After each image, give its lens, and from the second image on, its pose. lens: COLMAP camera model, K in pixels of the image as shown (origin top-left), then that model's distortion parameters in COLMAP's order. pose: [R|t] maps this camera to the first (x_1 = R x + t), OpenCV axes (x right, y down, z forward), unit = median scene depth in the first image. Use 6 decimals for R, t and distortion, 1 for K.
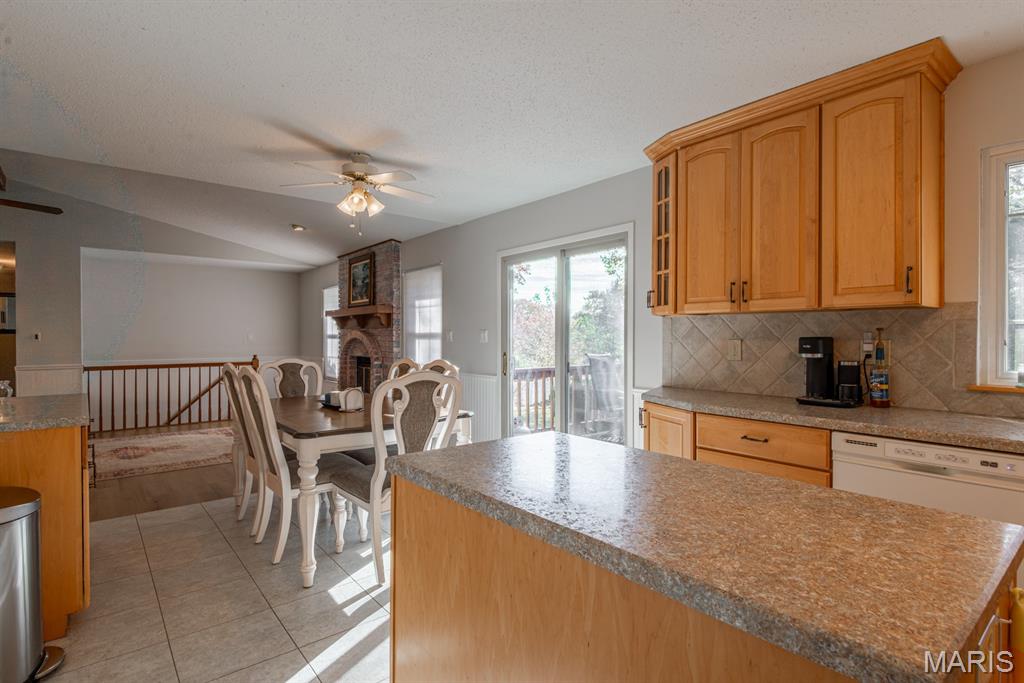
lens RADIAL K [[509.9, 0, 514.4], [0, 509.9, 341.5], [0, 0, 1]] dist [0.030505, -0.022901]
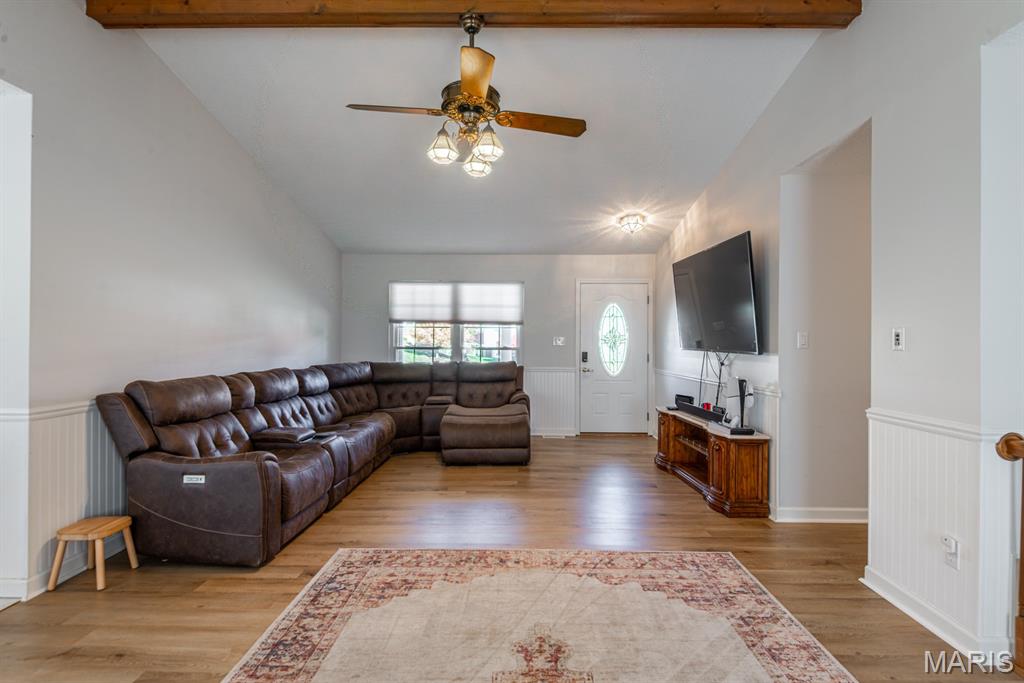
lens RADIAL K [[488.6, 0, 514.5], [0, 488.6, 341.4], [0, 0, 1]] dist [0.036522, -0.028644]
pose [[-0.642410, -0.003868, -0.766352, -0.908597], [-0.011271, 0.999927, 0.004401, -0.013182], [0.766278, 0.011465, -0.642406, 2.020016]]
